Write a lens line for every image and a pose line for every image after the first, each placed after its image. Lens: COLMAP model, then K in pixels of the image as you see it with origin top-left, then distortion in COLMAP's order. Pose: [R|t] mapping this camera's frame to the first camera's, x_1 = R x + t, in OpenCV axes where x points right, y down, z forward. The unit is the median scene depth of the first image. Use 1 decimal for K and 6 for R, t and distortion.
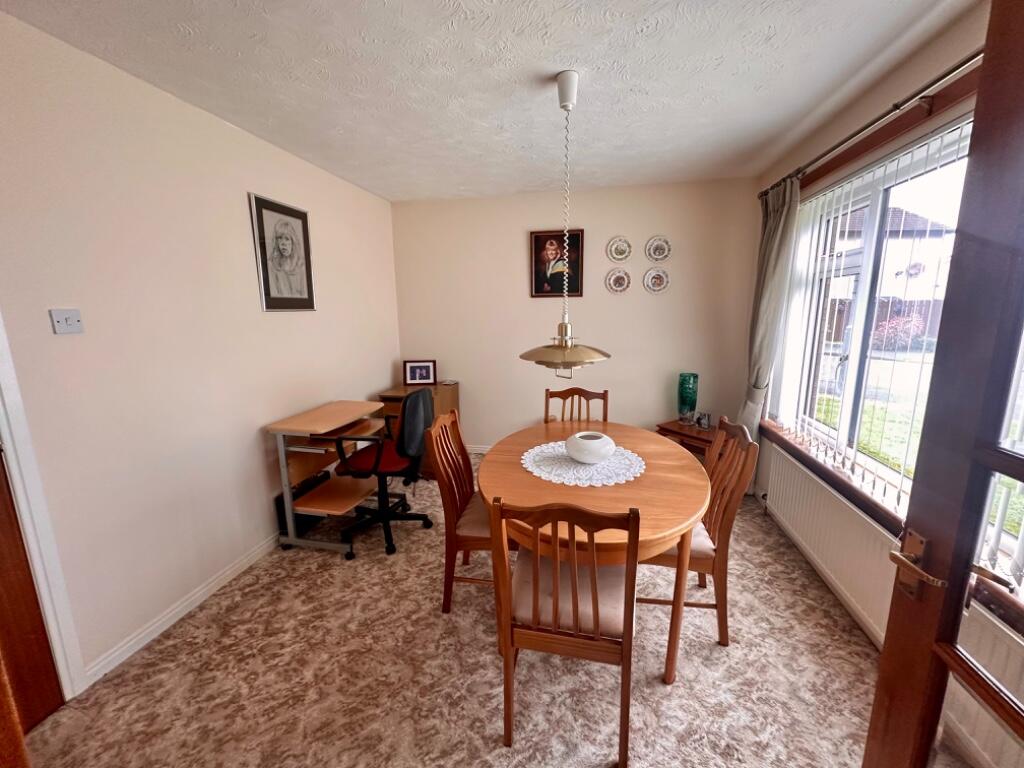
lens RADIAL K [[407.6, 0, 509.6], [0, 407.6, 385.1], [0, 0, 1]] dist [-0.000487, -0.000089]
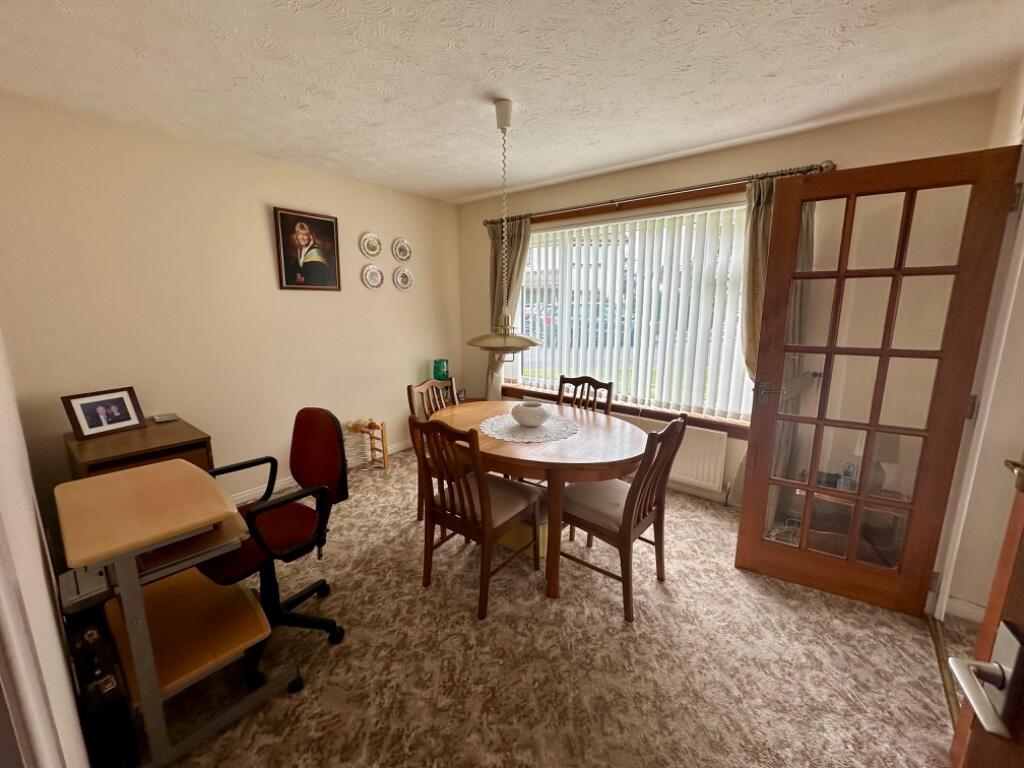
lens RADIAL K [[409.3, 0, 512.0], [0, 409.3, 384.0], [0, 0, 1]] dist [0.000161, 0.000030]
pose [[0.462357, -0.158066, 0.872491, -0.685711], [0.160721, 0.982623, 0.092848, -0.047064], [-0.872006, 0.097299, 0.479727, 0.334022]]
